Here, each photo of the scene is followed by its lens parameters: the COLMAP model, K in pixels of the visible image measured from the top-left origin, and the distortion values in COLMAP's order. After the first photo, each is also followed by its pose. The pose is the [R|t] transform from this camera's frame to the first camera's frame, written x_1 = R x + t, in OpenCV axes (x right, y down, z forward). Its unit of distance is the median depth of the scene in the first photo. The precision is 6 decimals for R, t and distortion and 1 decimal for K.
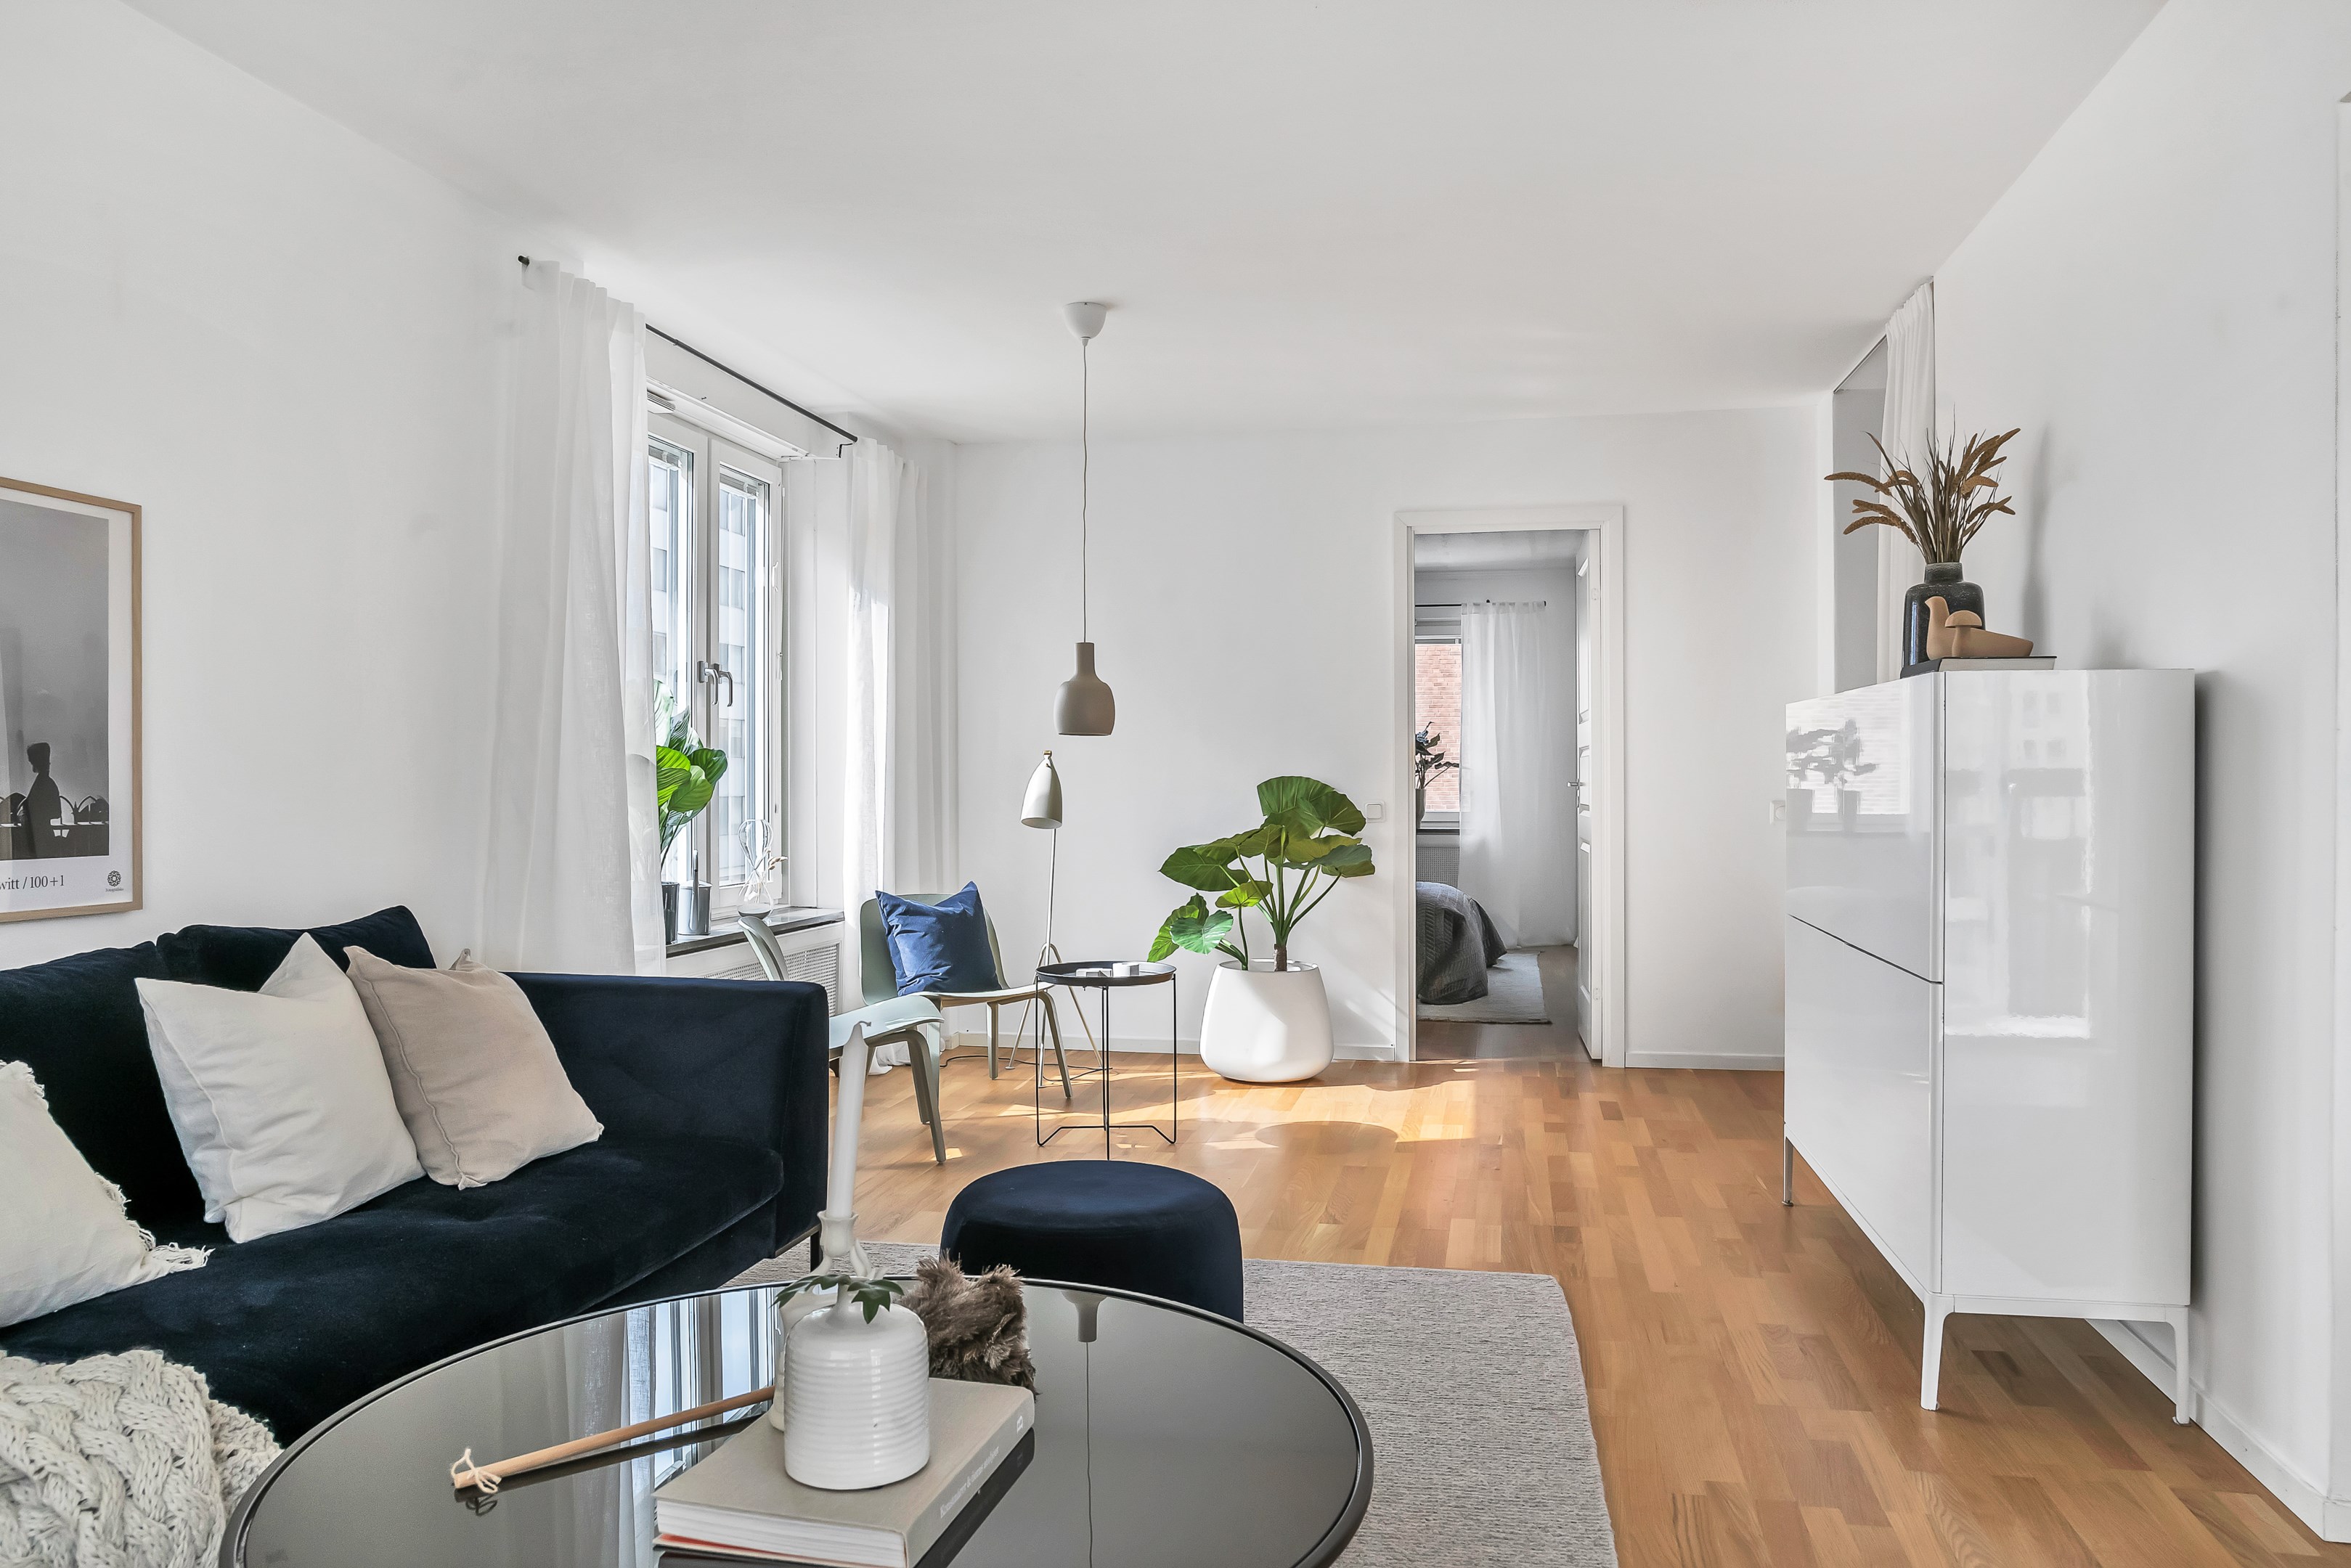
lens RADIAL K [[1597.1, 0, 1175.5], [0, 1597.1, 784.0], [0, 0, 1]] dist [0.001504, 0.000258]
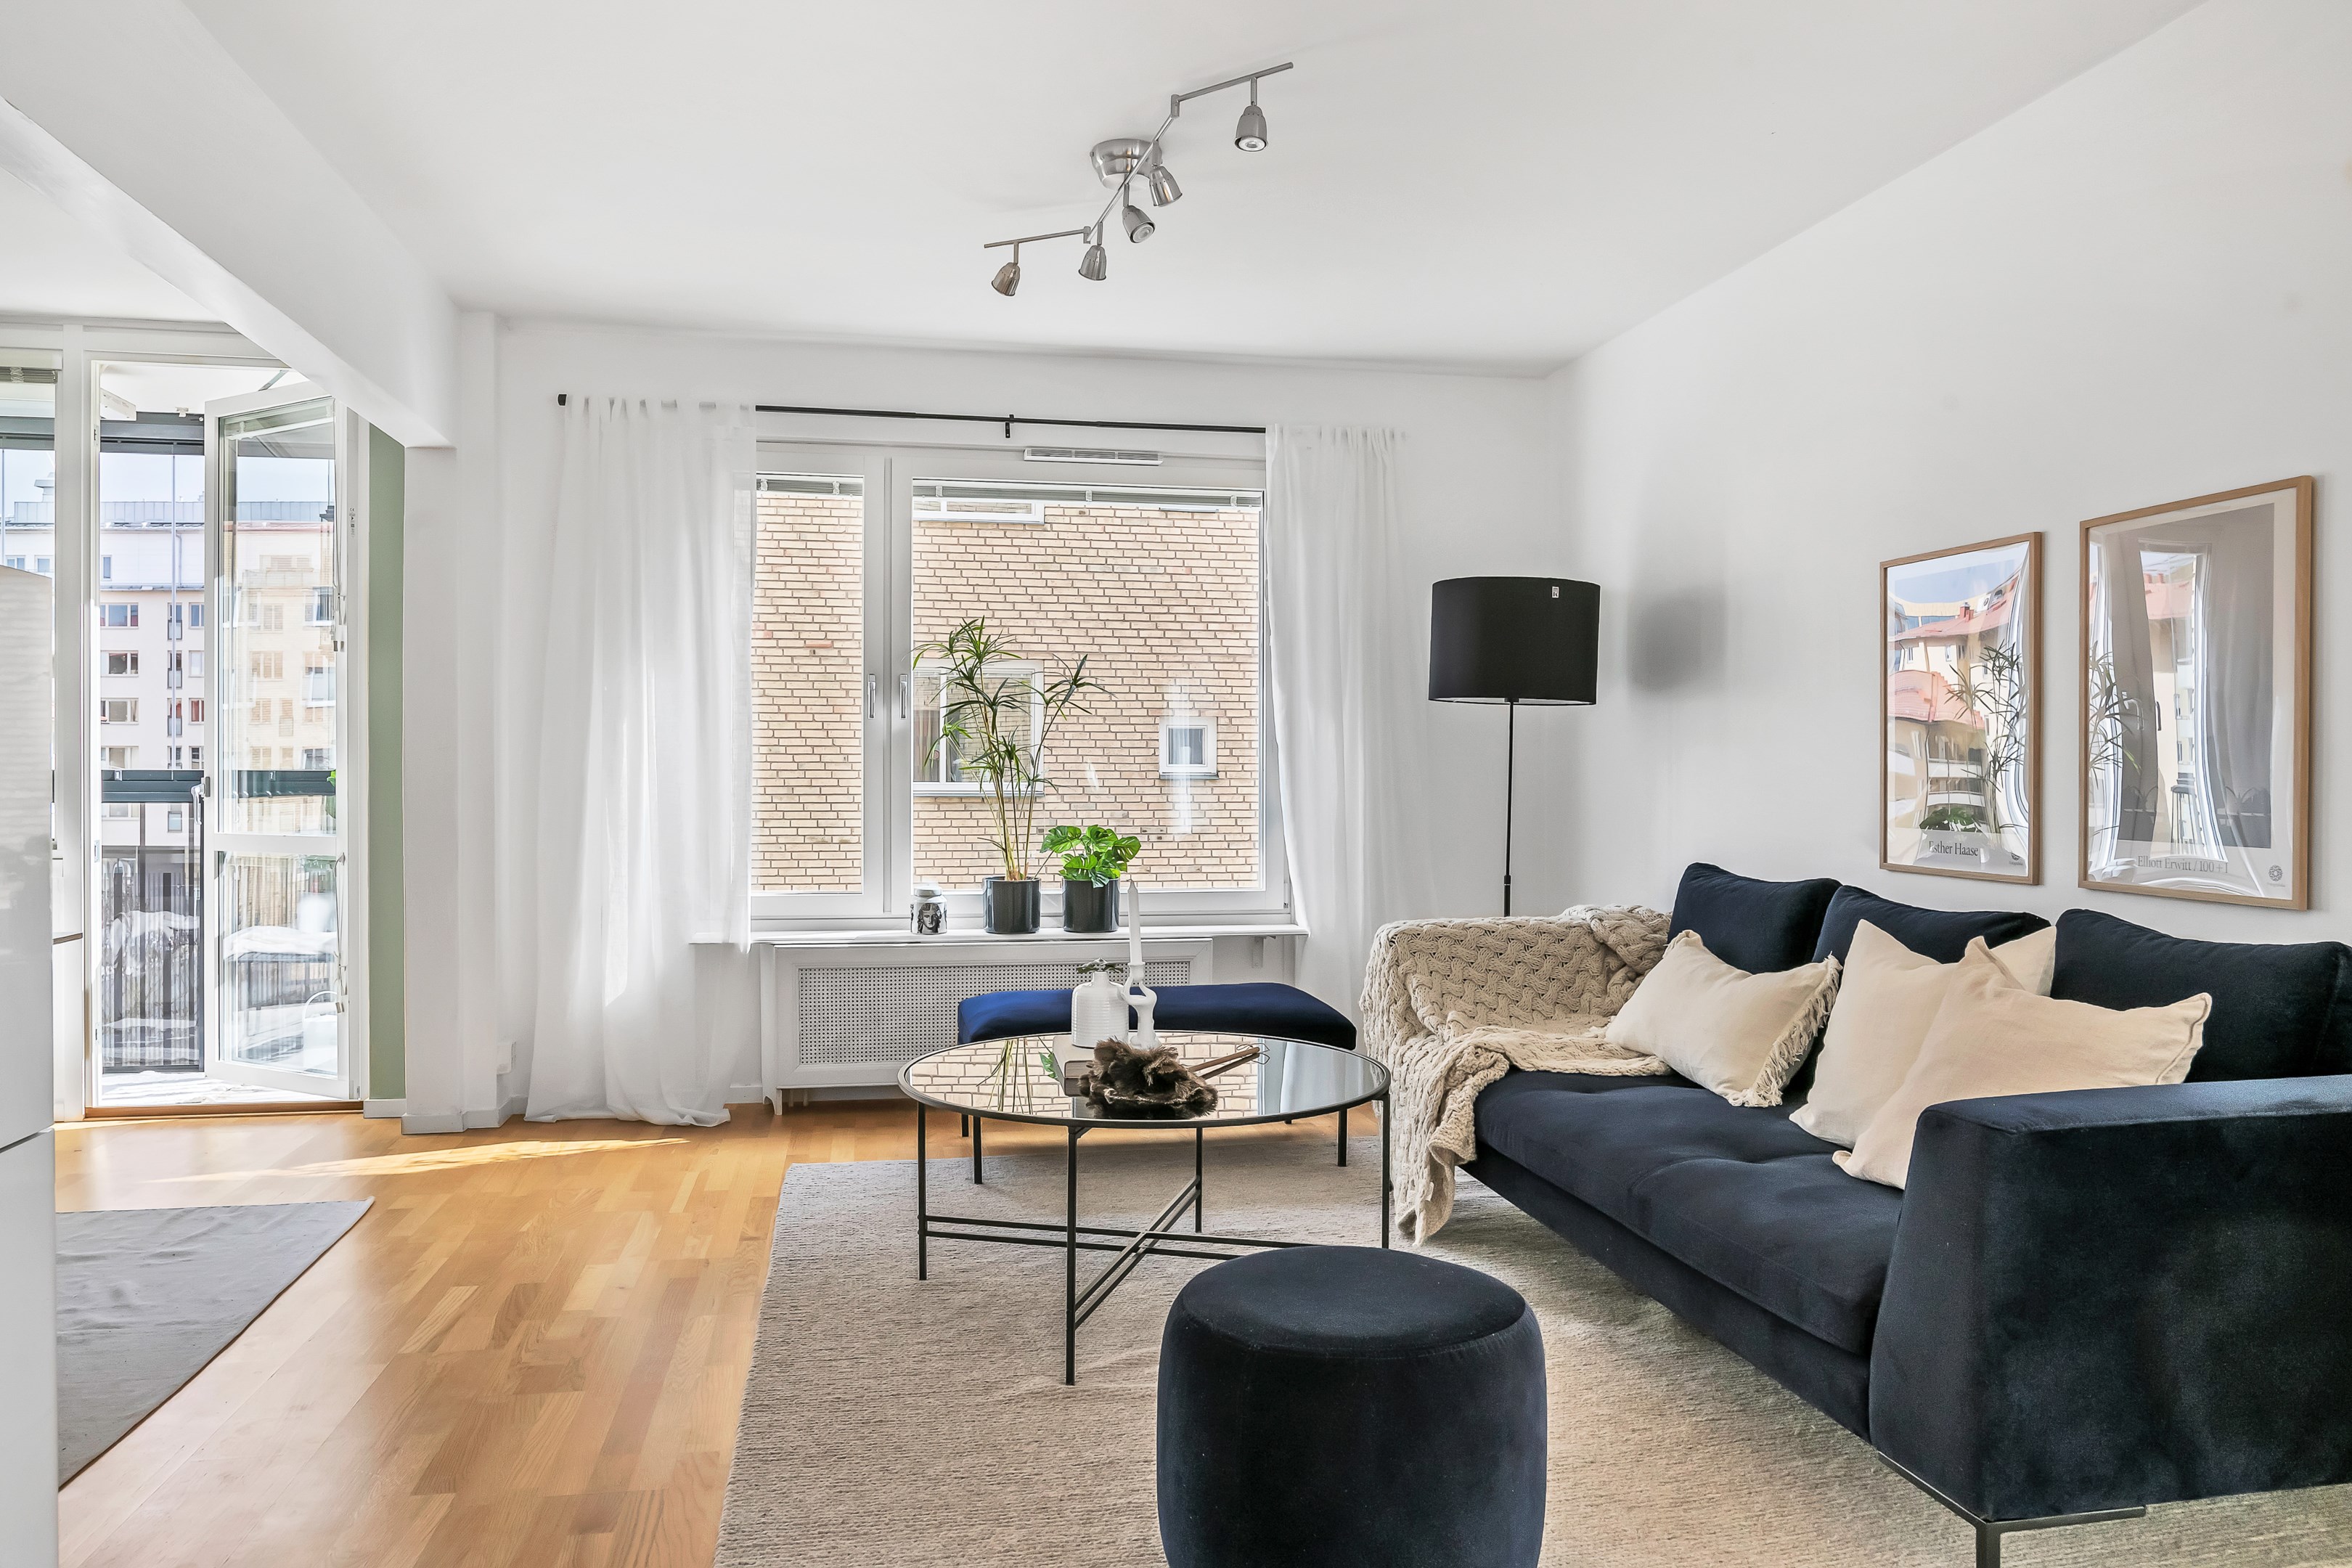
lens RADIAL K [[1598.0, 0, 1176.0], [0, 1598.0, 784.0], [0, 0, 1]] dist [0.001504, 0.000258]
pose [[-0.920360, 0.005535, -0.391033, 0.338376], [0.005477, 0.999984, 0.001262, 0.000329], [0.391034, -0.000981, -0.920376, 1.693362]]
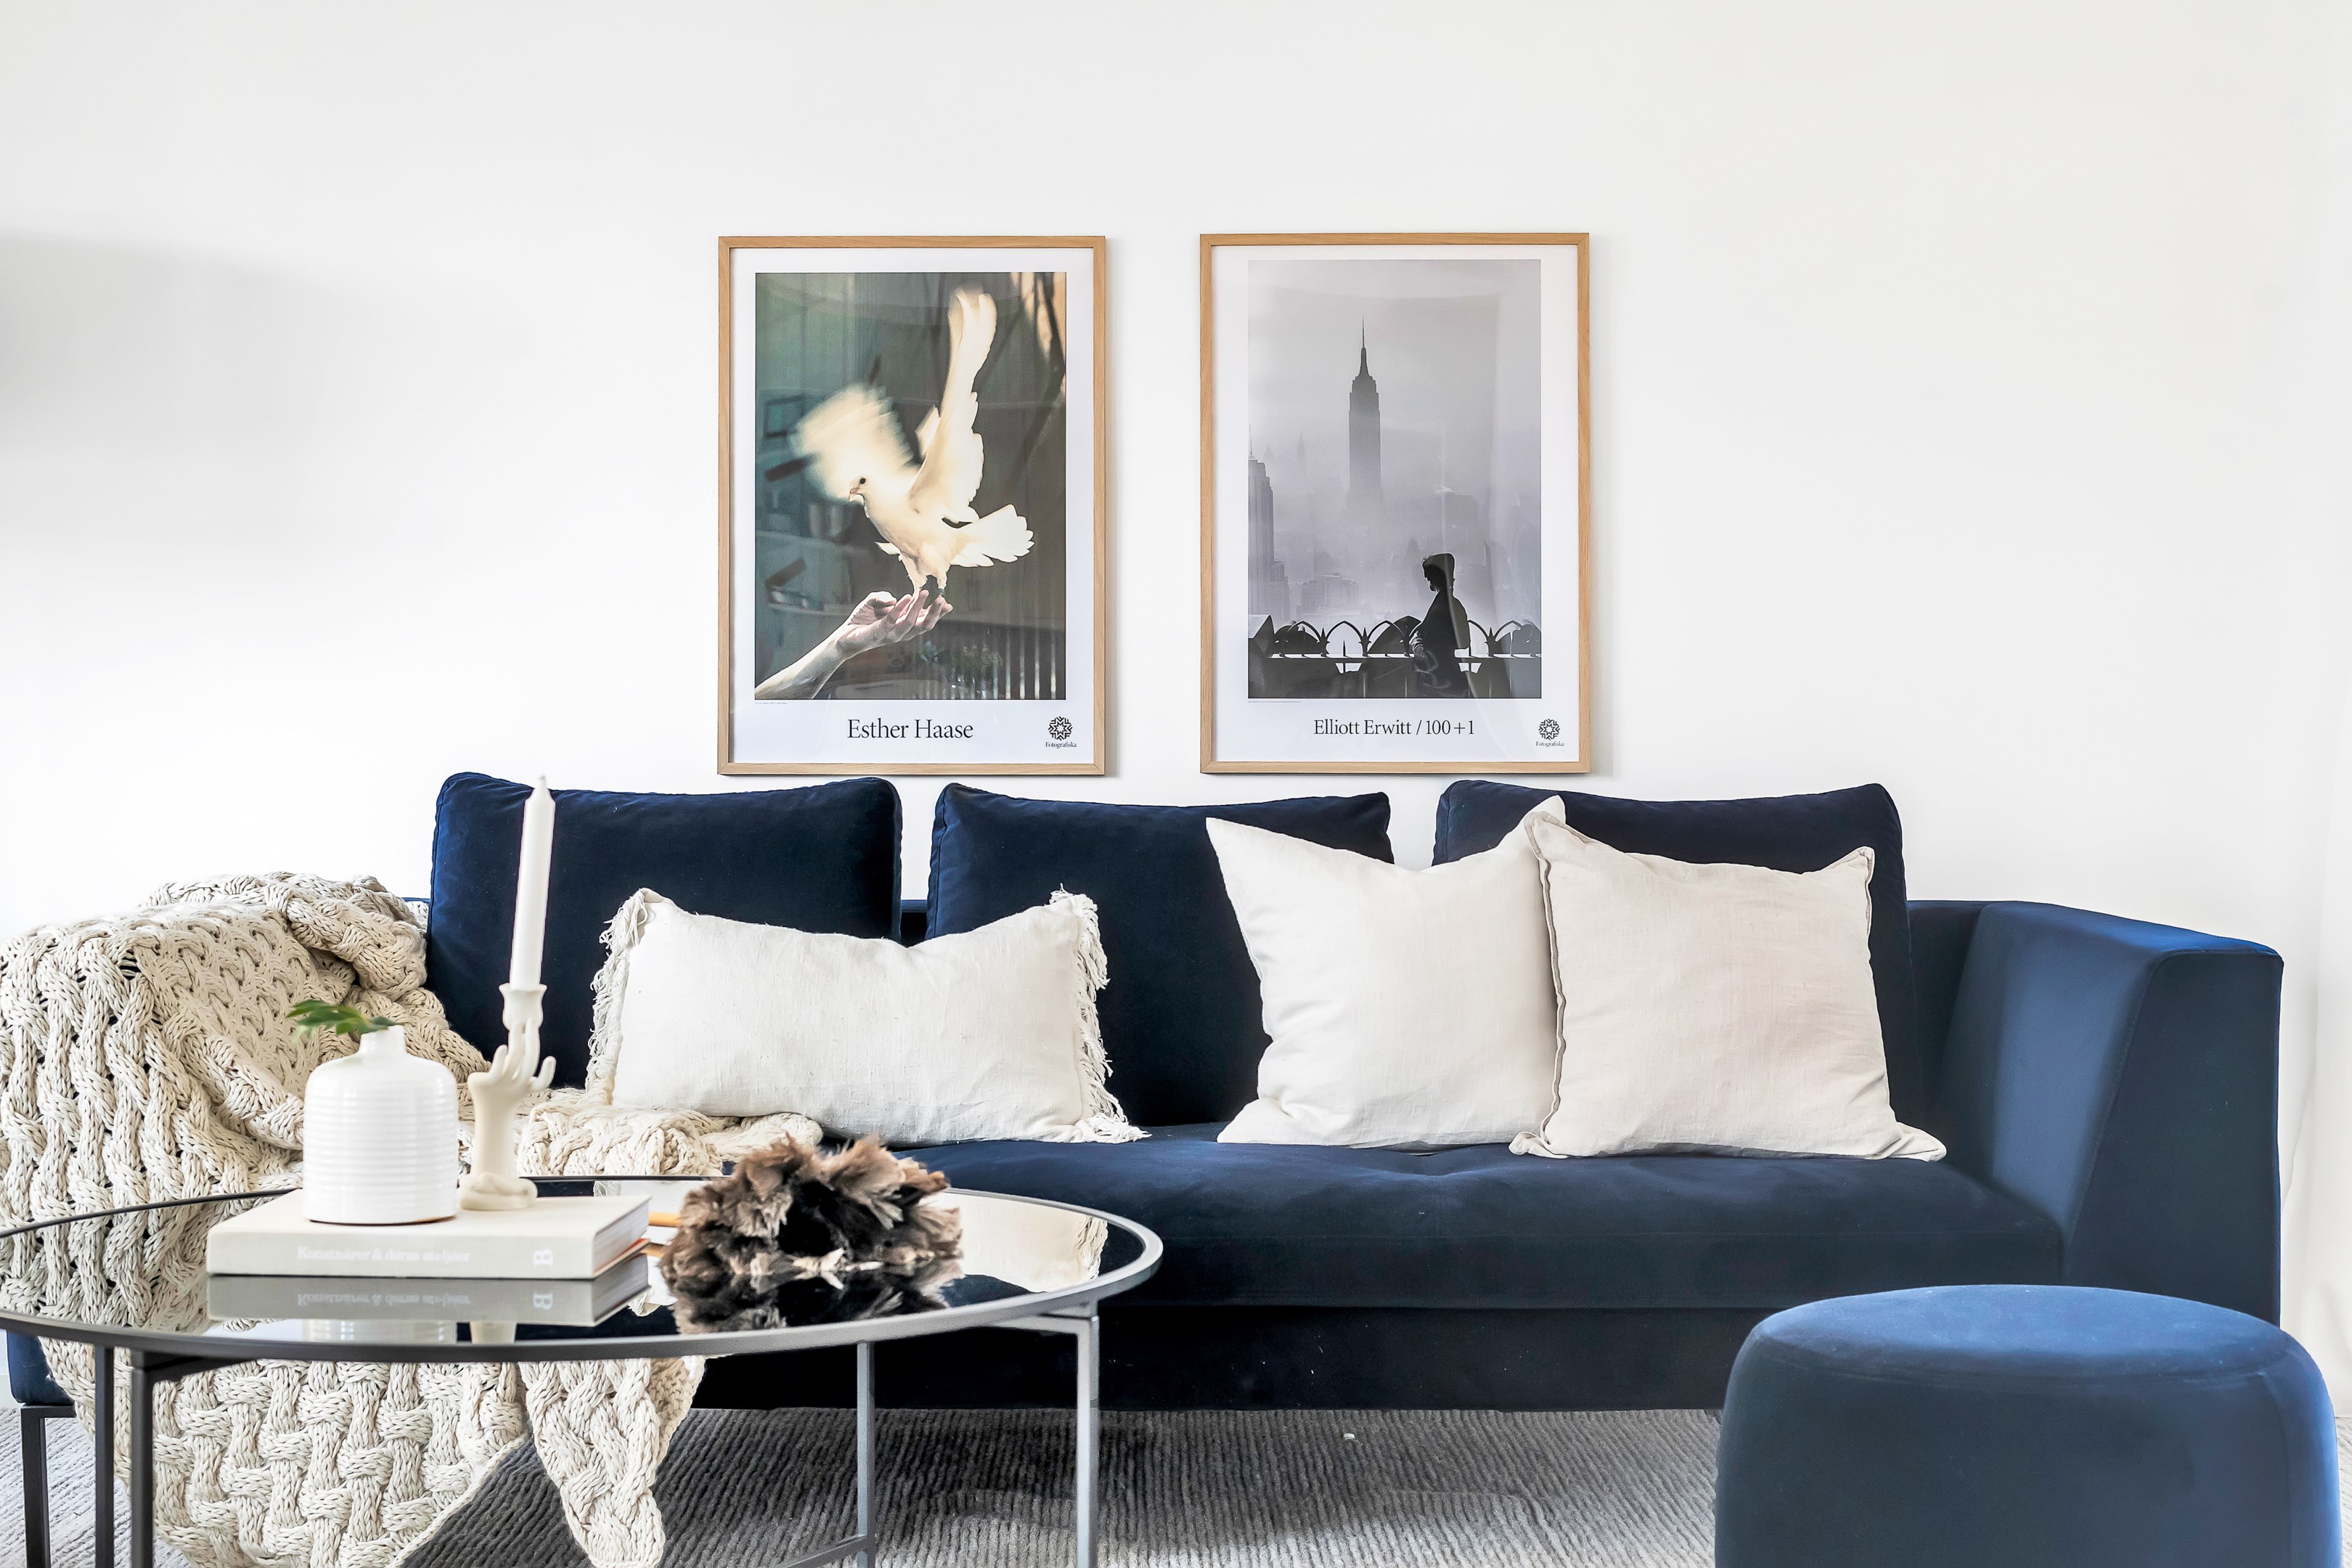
lens RADIAL K [[3224.2, 0, 1176.0], [0, 3224.2, 784.0], [0, 0, 1]] dist [-0.006962, -0.000396]
pose [[0.200638, 0.001075, -0.979665, 0.837545], [0.006176, 0.999978, 0.002362, 0.083794], [0.979646, -0.006525, 0.200627, 0.537415]]
